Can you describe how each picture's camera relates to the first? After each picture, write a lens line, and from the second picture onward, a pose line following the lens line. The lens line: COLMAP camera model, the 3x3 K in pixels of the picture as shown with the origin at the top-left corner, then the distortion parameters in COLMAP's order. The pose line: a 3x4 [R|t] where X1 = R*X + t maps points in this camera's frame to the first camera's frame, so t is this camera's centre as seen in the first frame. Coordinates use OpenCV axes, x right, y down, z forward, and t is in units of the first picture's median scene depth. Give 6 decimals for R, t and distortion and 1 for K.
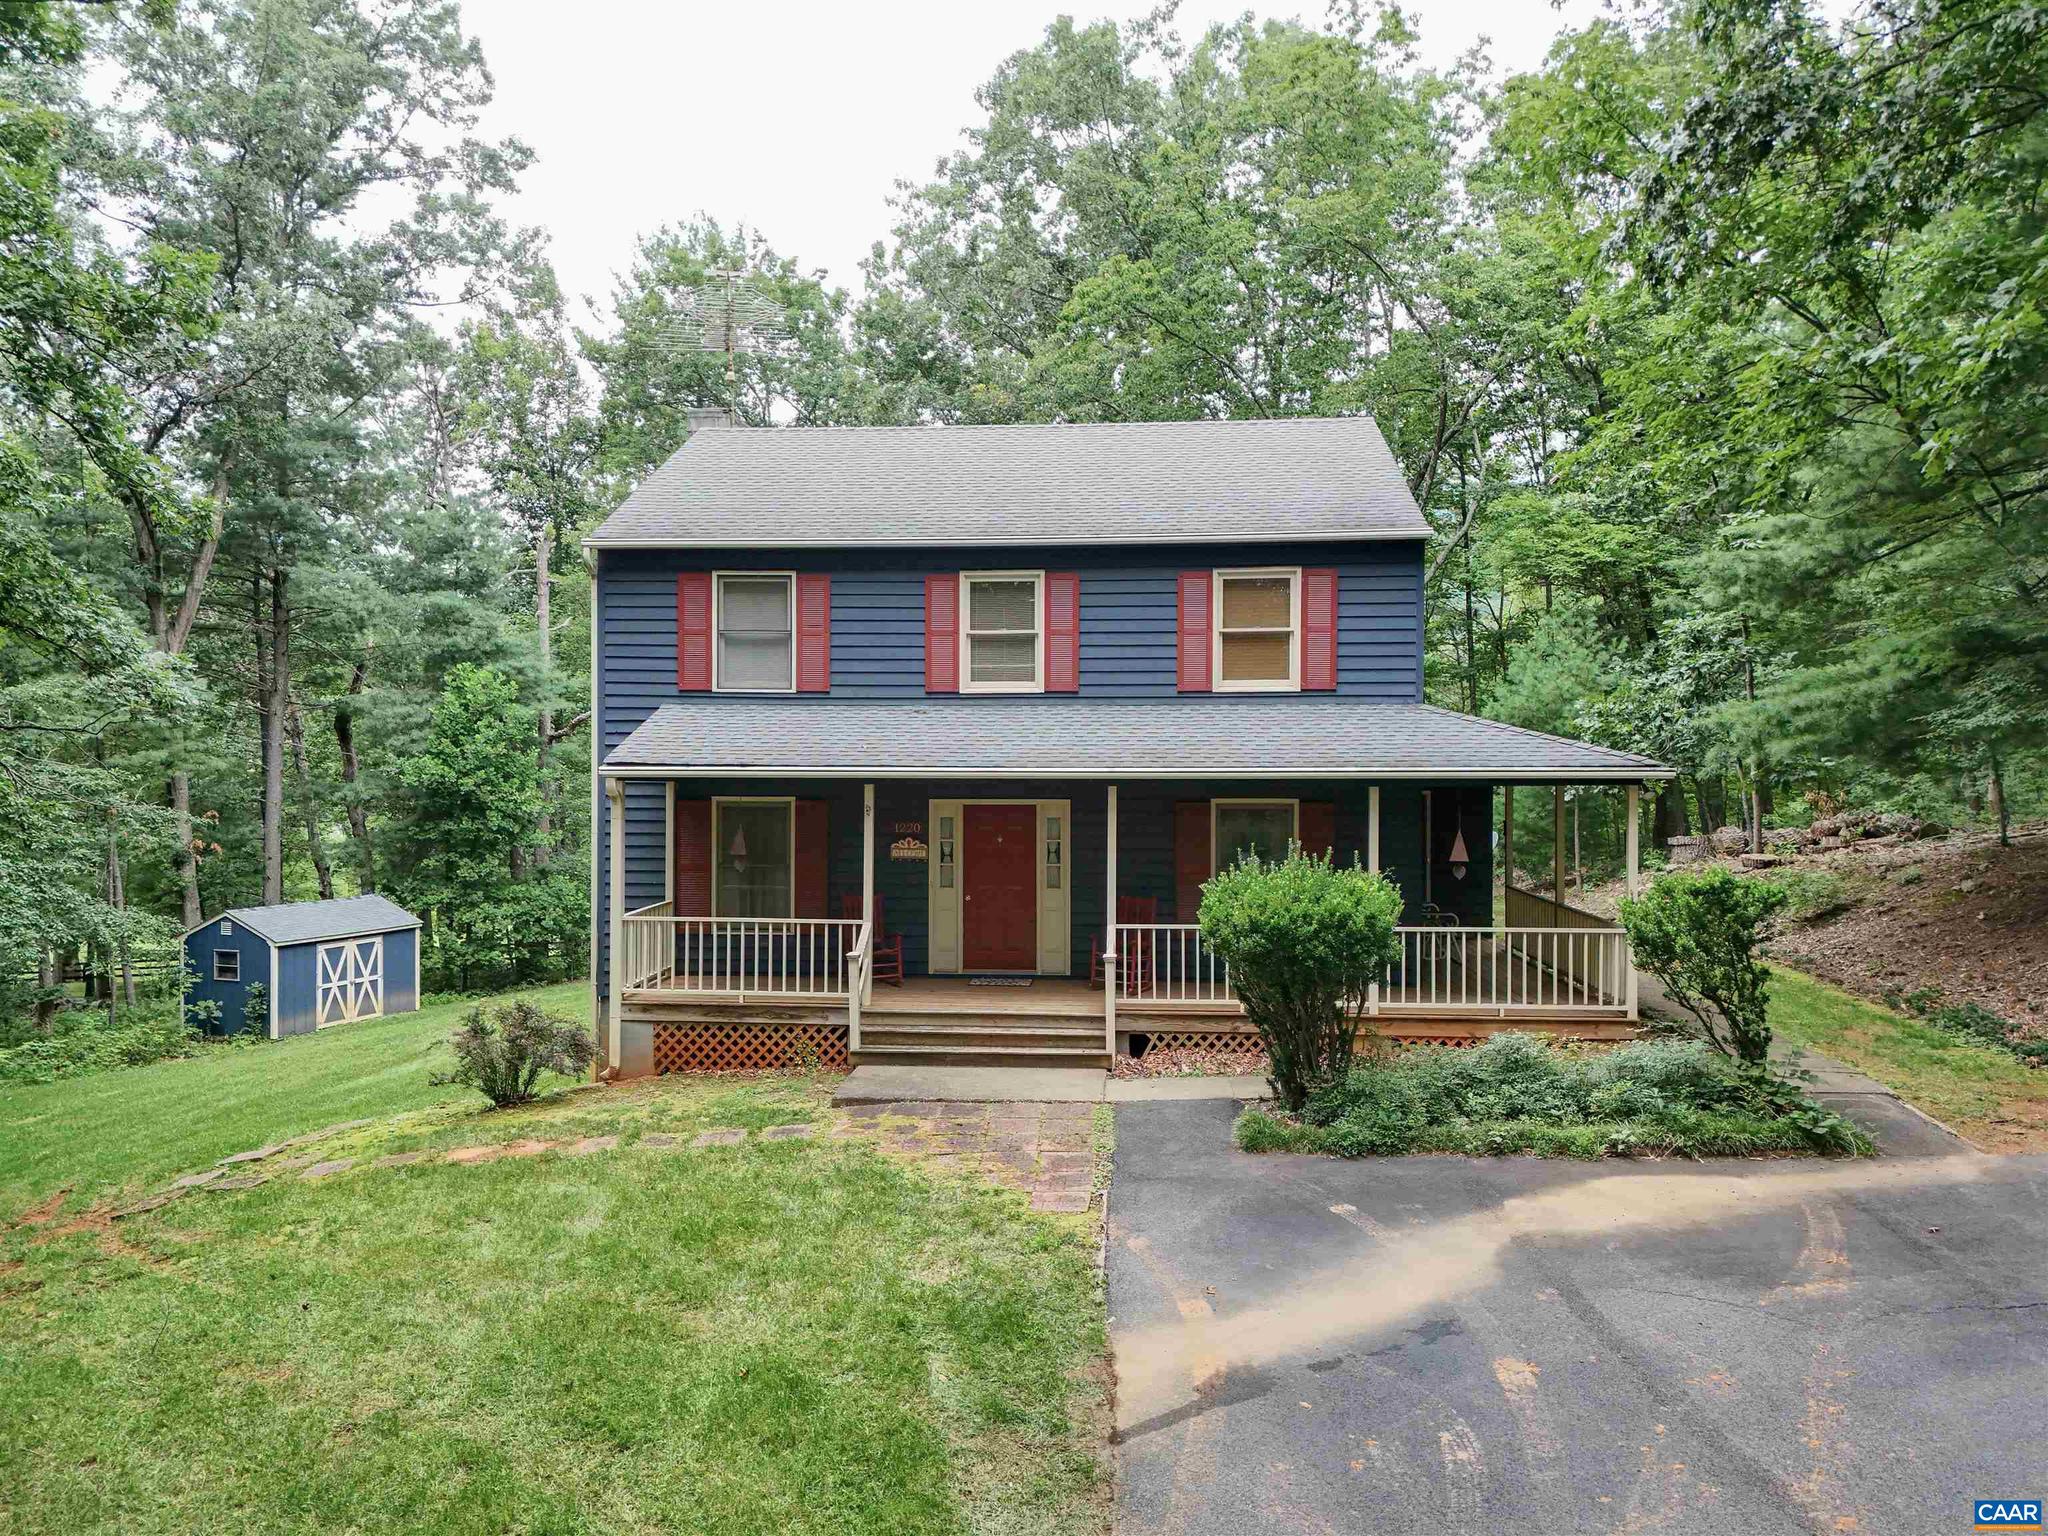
lens RADIAL K [[1518.4, 0, 1028.8], [0, 1518.4, 766.1], [0, 0, 1]] dist [0.070288, -0.063389]
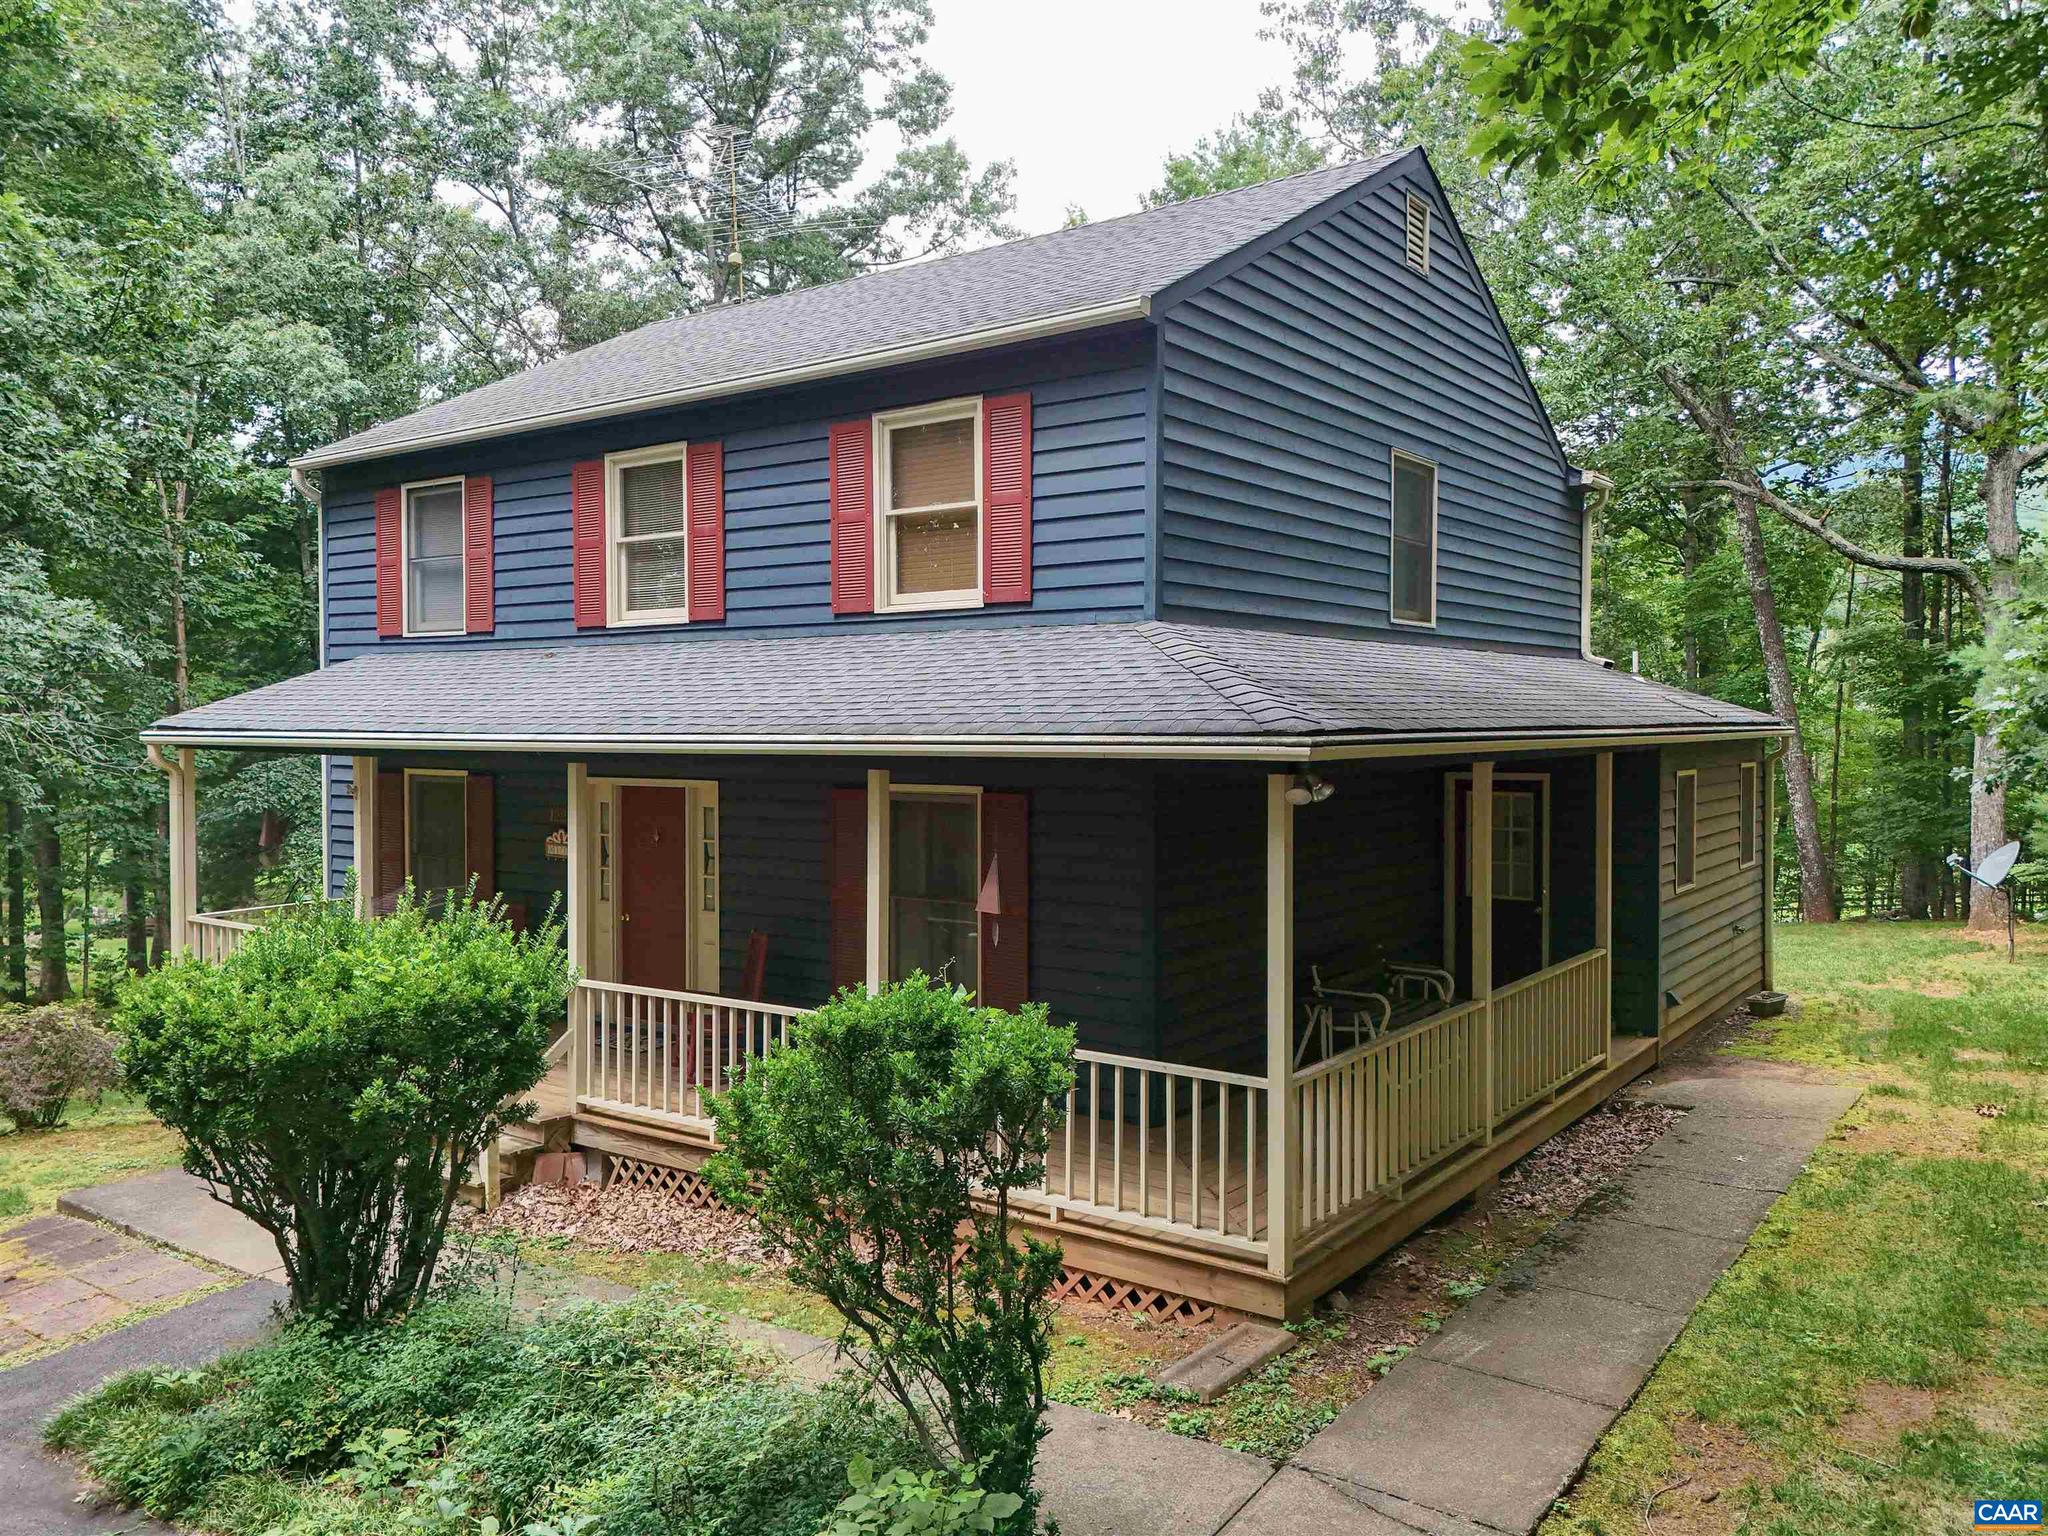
lens RADIAL K [[1518.4, 0, 1018.6], [0, 1518.4, 750.9], [0, 0, 1]] dist [0.070288, -0.063389]
pose [[0.848121, 0.009854, -0.529711, 0.496427], [-0.001436, 0.999866, 0.016302, -0.002445], [0.529801, -0.013066, 0.848021, 0.492630]]
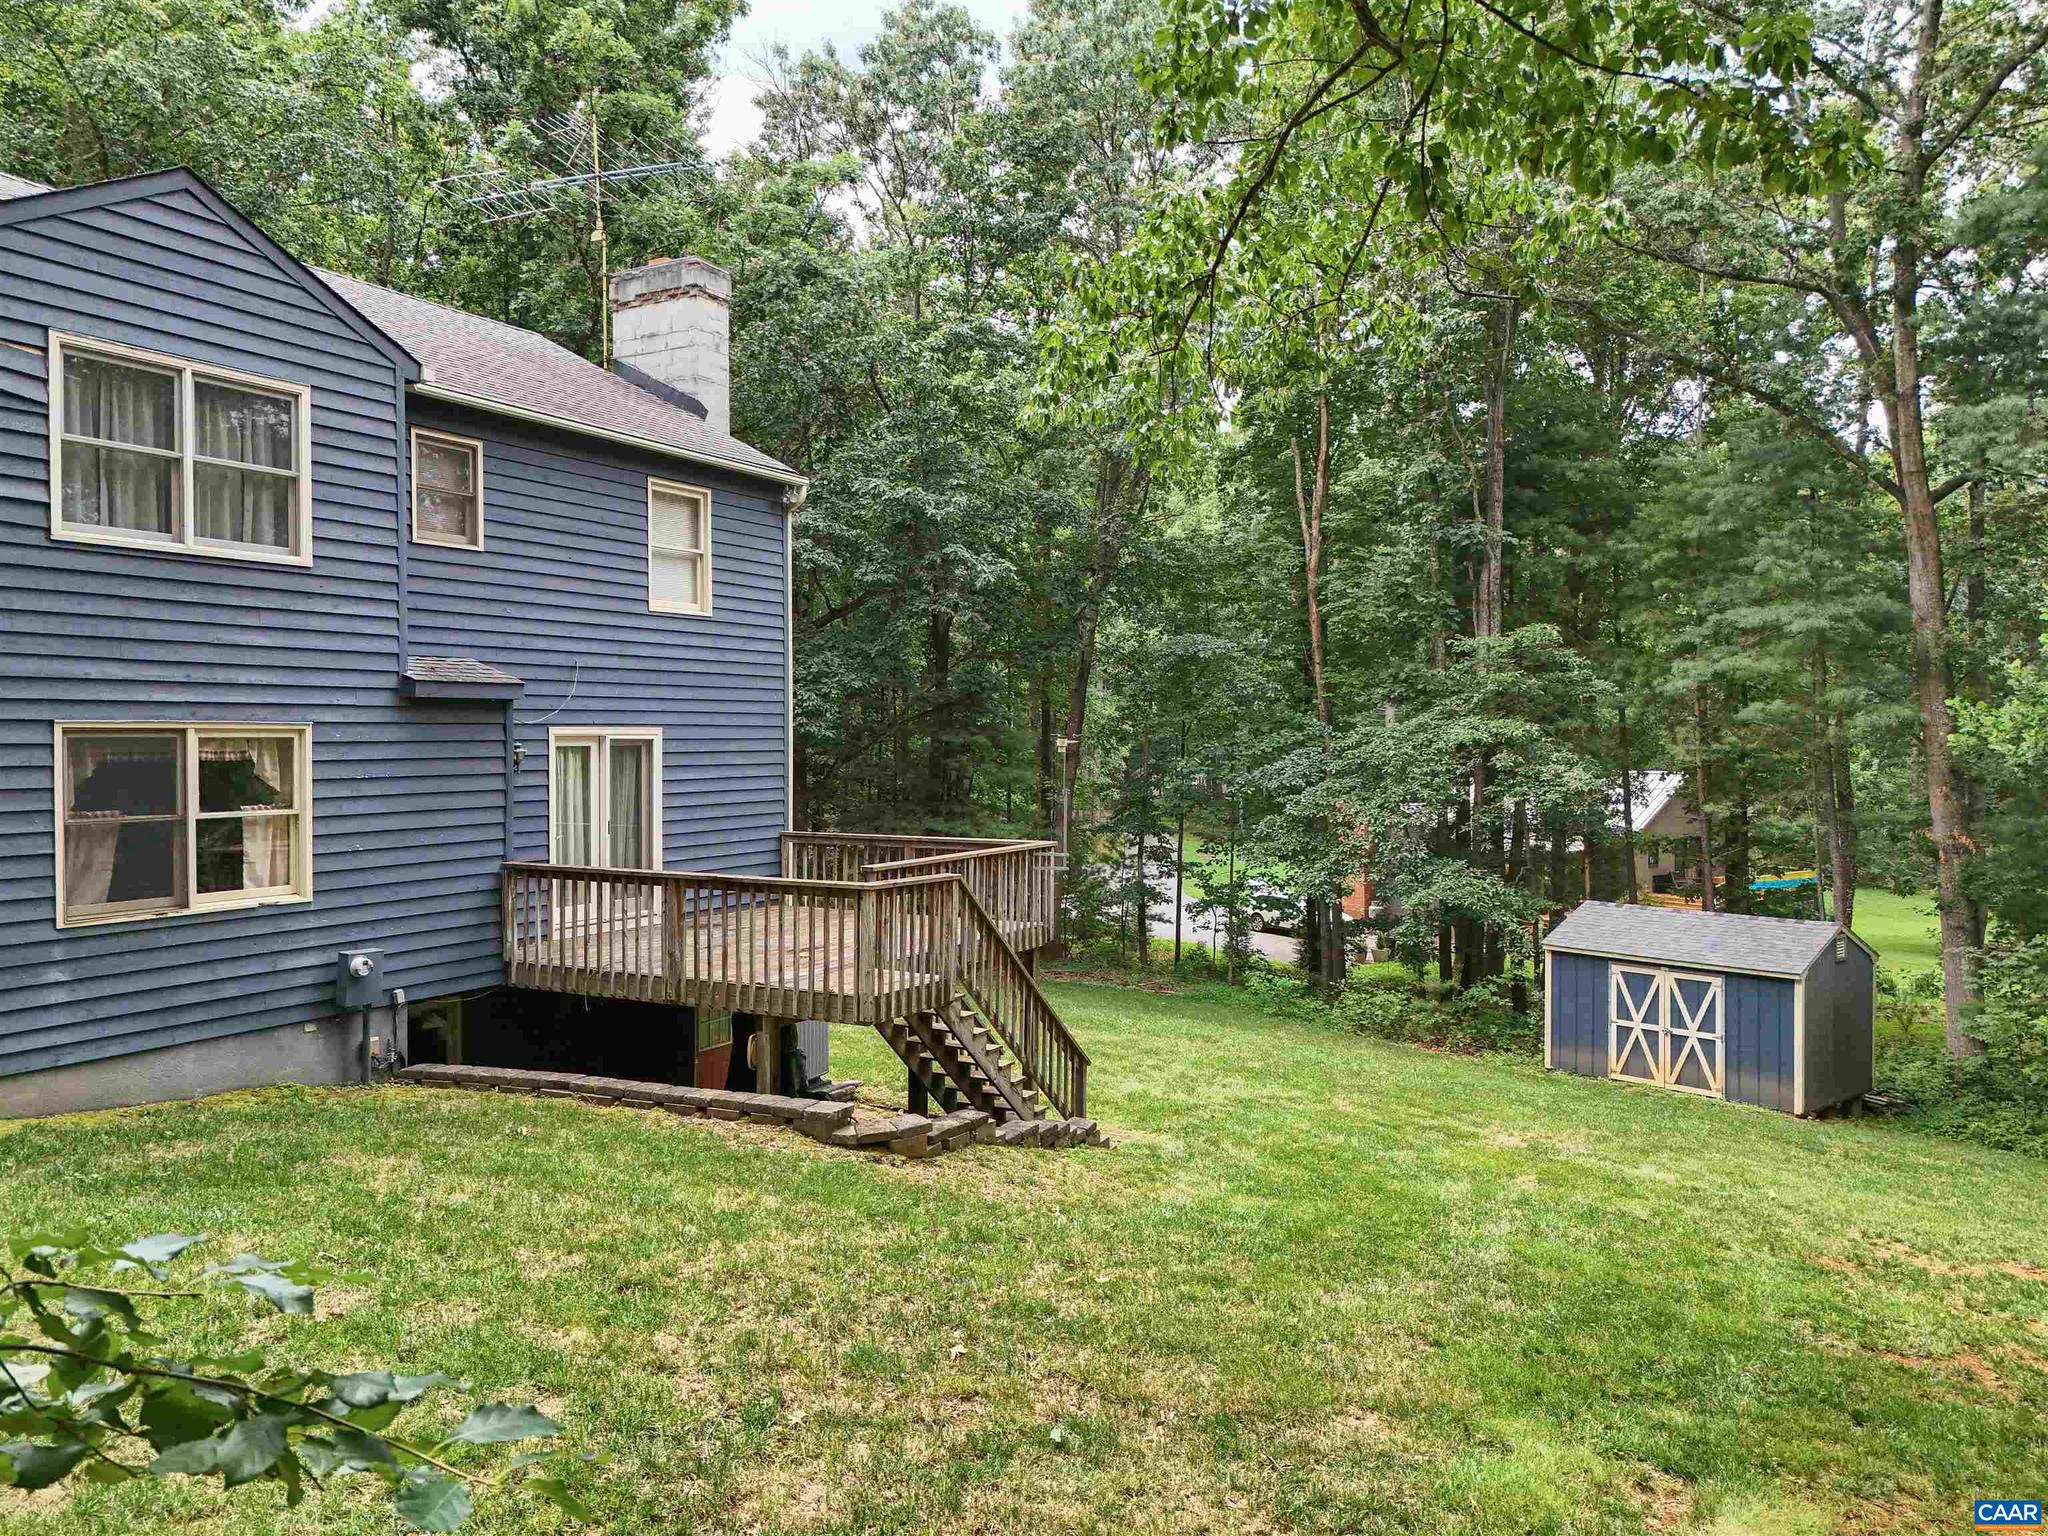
lens RADIAL K [[1518.4, 0, 1019.3], [0, 1518.4, 765.9], [0, 0, 1]] dist [0.070288, -0.063389]
pose [[-0.427792, 0.018018, -0.903698, 0.616672], [-0.005397, 0.999733, 0.022488, 0.015927], [0.903861, 0.014498, -0.427580, 2.087008]]
